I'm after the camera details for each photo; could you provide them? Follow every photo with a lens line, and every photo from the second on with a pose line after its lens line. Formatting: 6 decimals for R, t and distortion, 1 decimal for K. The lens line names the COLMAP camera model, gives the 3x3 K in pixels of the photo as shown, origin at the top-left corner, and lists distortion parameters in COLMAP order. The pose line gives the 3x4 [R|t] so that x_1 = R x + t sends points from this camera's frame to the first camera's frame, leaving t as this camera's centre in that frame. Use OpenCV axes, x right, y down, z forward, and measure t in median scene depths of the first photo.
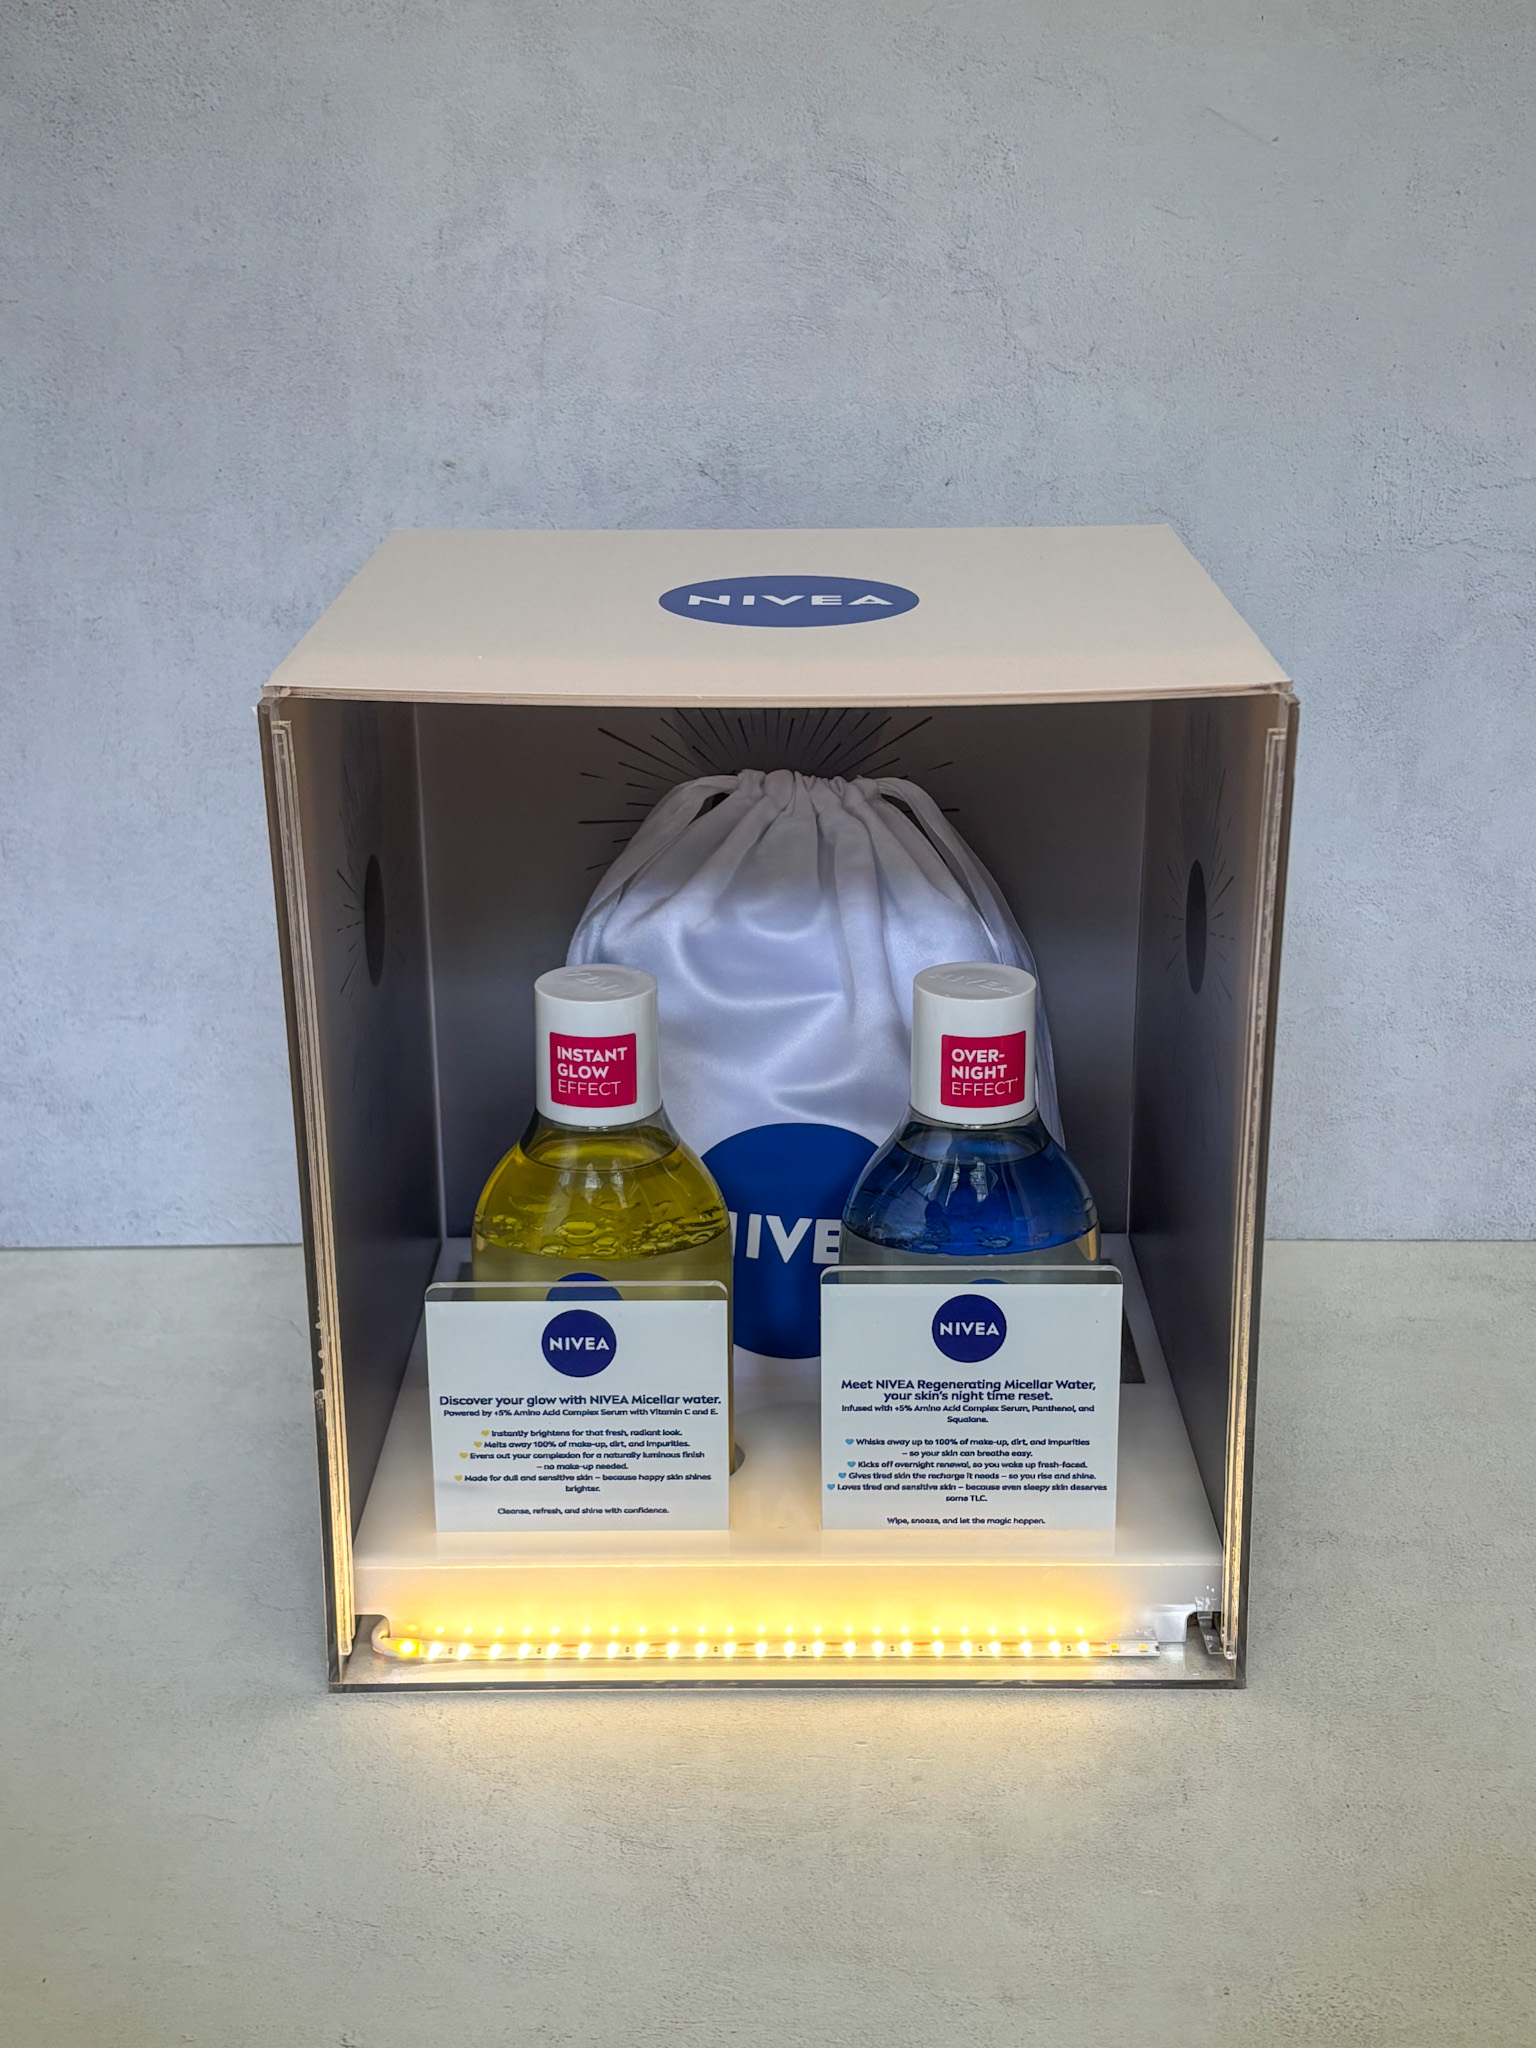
lens RADIAL K [[2709.0, 0, 783.4], [0, 2709.0, 1009.2], [0, 0, 1]] dist [0.221062, -0.867889]
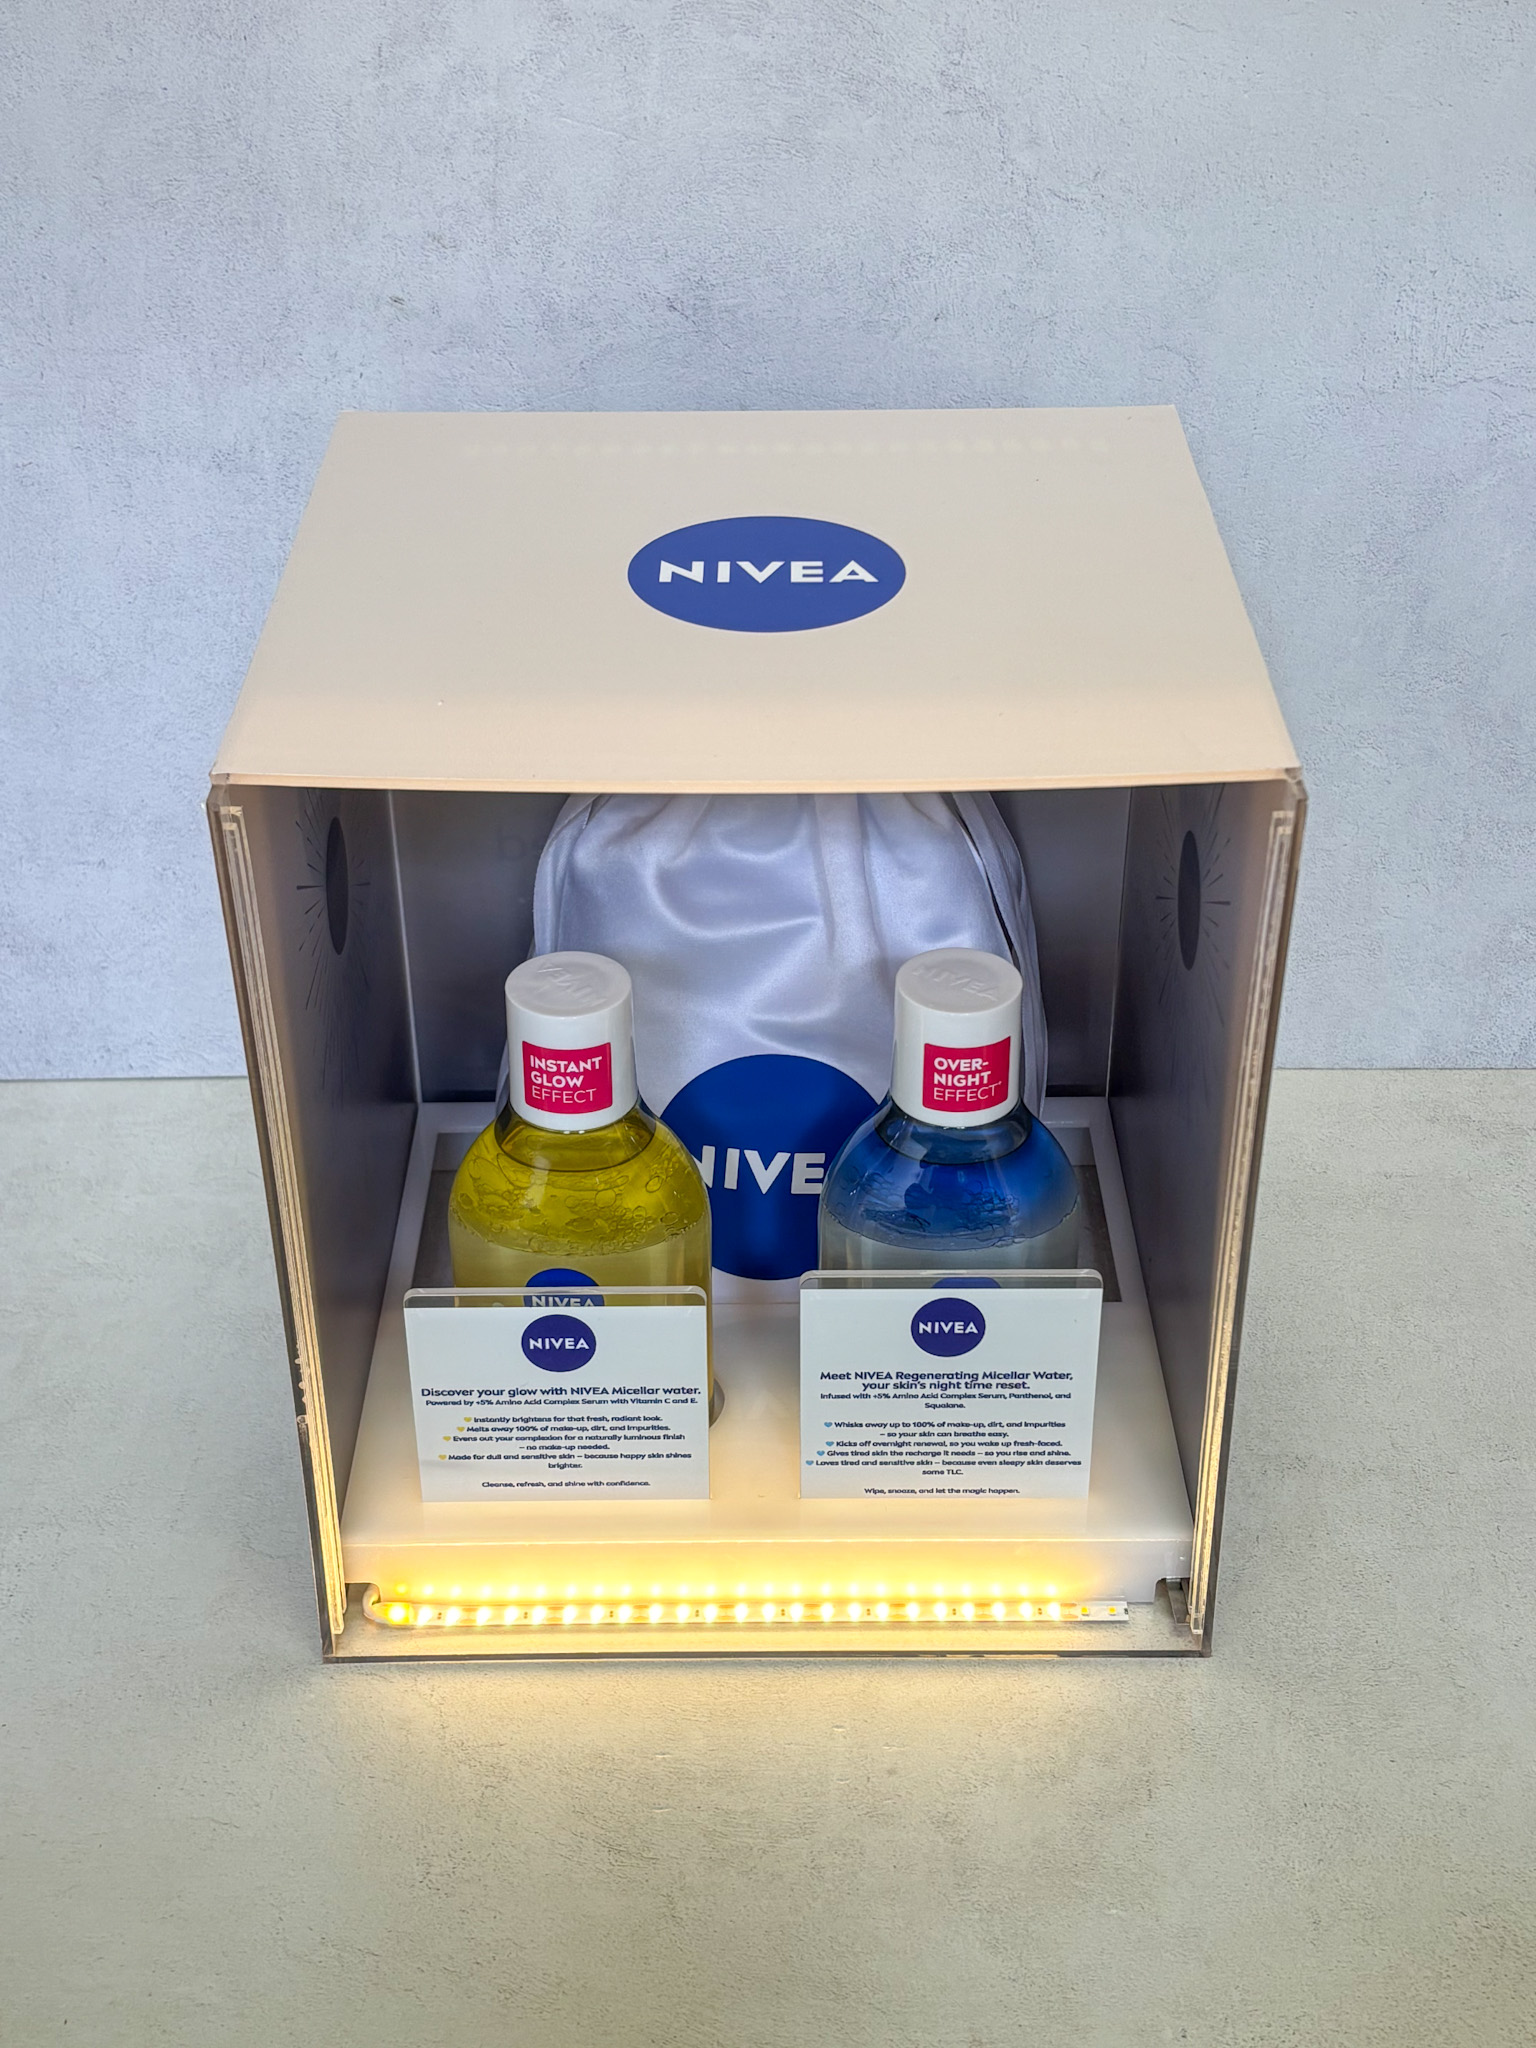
lens RADIAL K [[2698.1, 0, 759.3], [0, 2698.1, 1026.7], [0, 0, 1]] dist [0.219554, -0.867504]
pose [[0.999996, -0.002597, 0.001398, -0.002274], [0.002187, 0.970970, 0.239193, -0.224584], [-0.001979, -0.239189, 0.970971, 0.057627]]
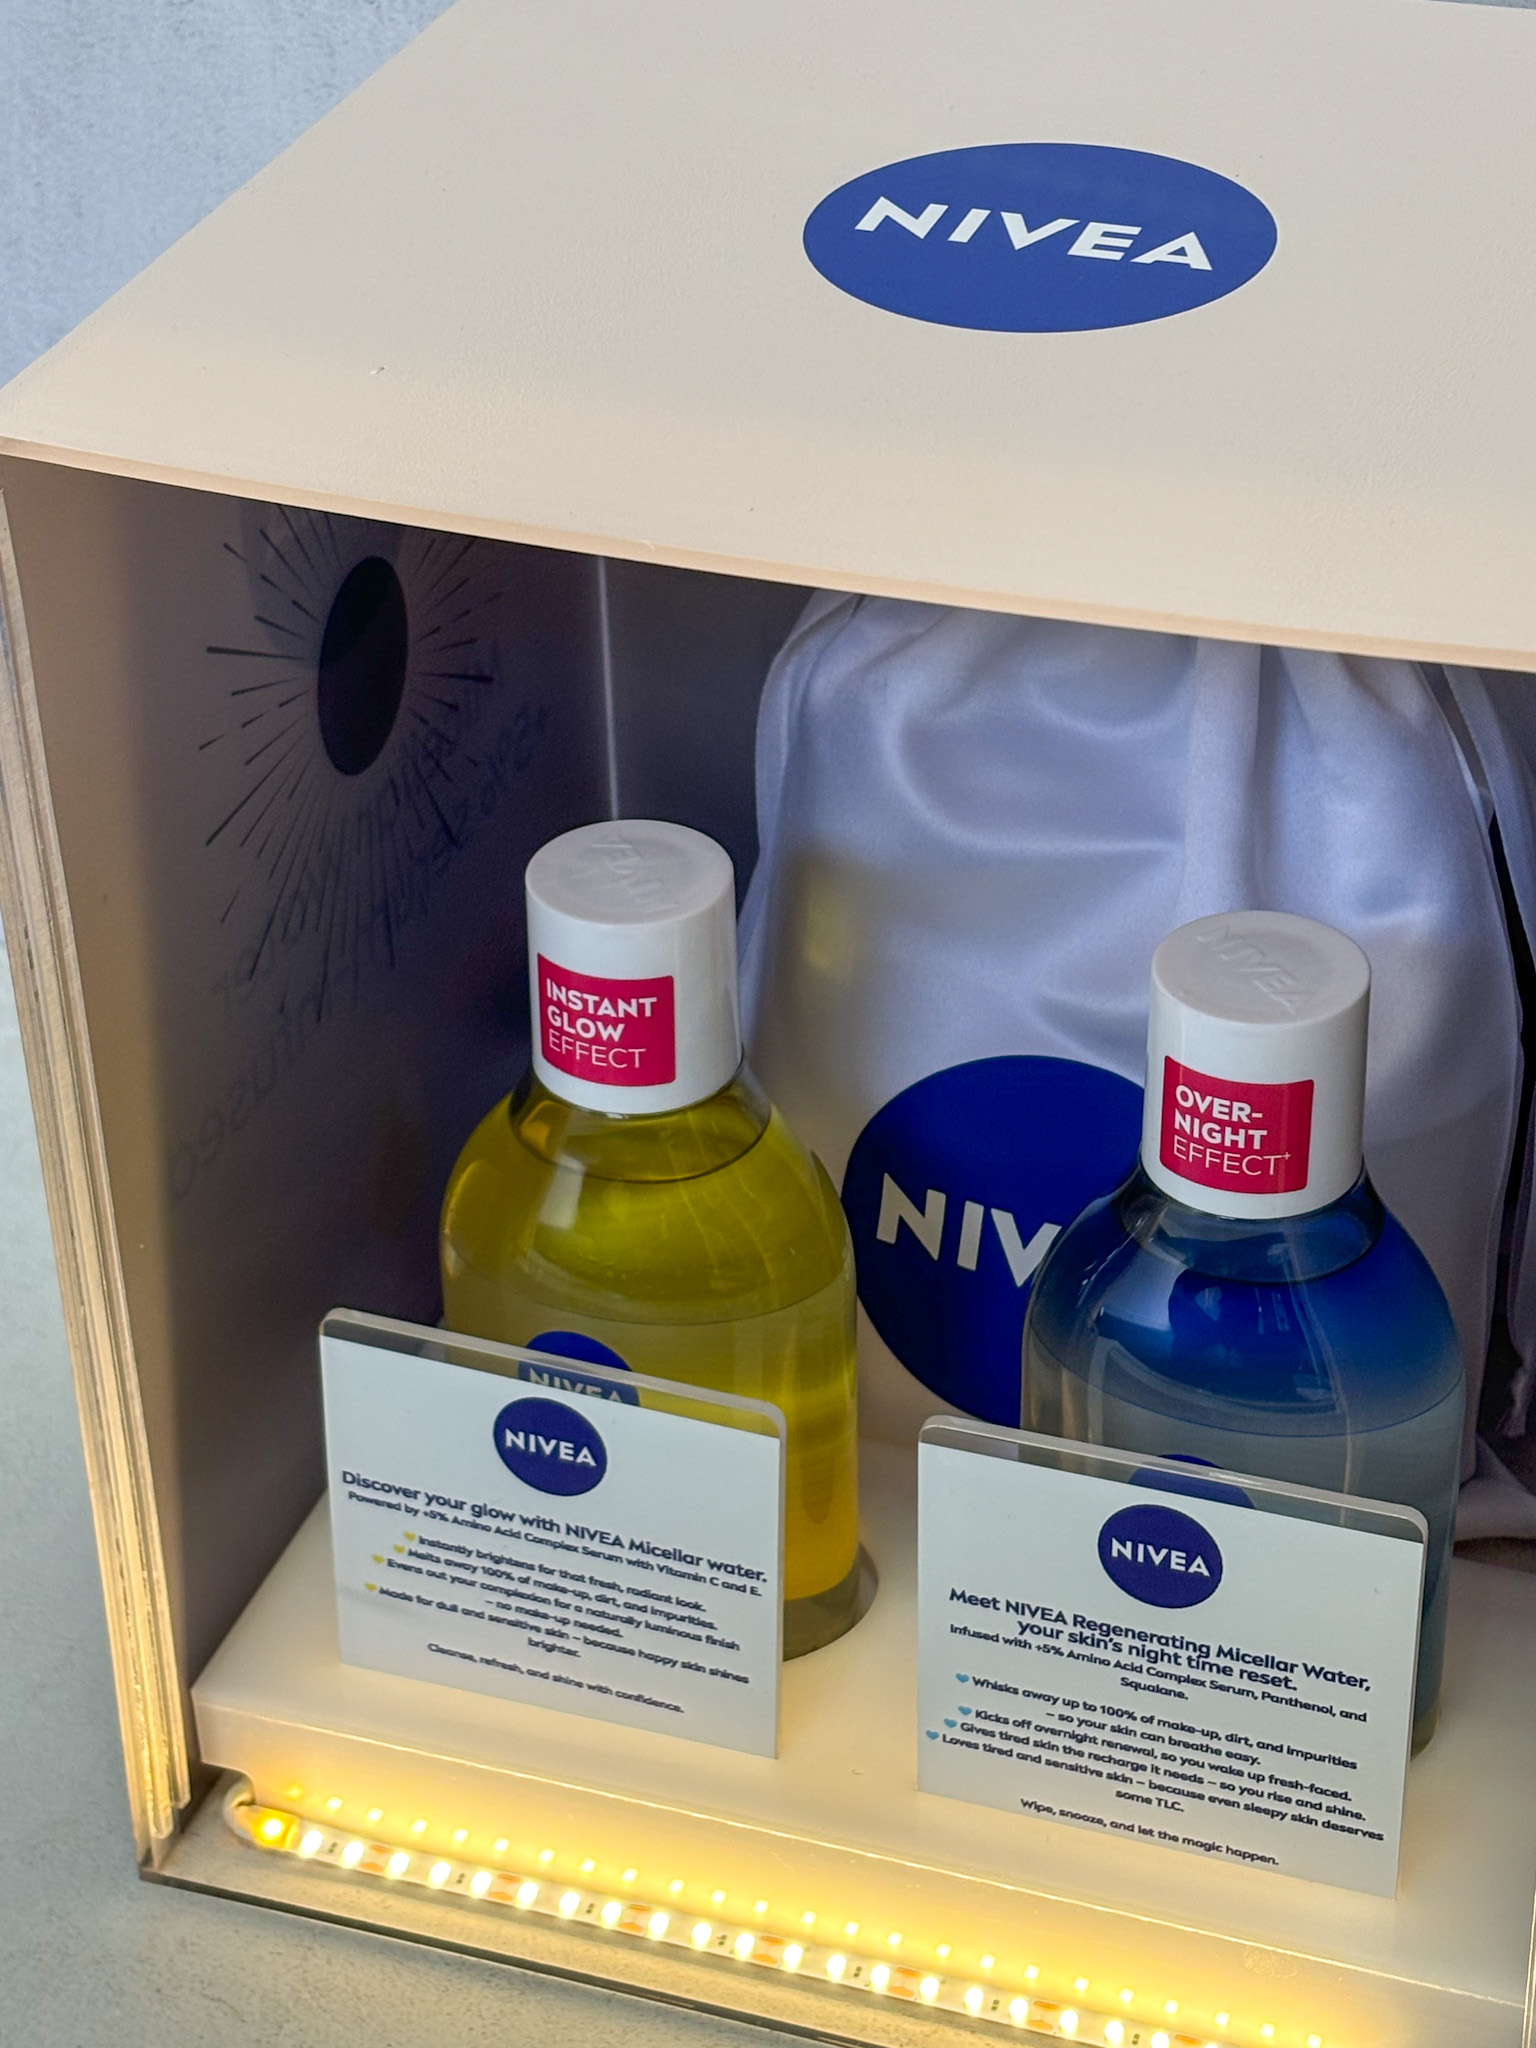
lens RADIAL K [[4171.1, 0, 781.0], [0, 4171.1, 1033.5], [0, 0, 1]] dist [0.175045, -0.338406]
pose [[0.944923, 0.165218, -0.282533, 0.223171], [-0.091704, 0.962309, 0.256031, -0.210206], [0.314184, -0.216020, 0.924459, 0.162884]]
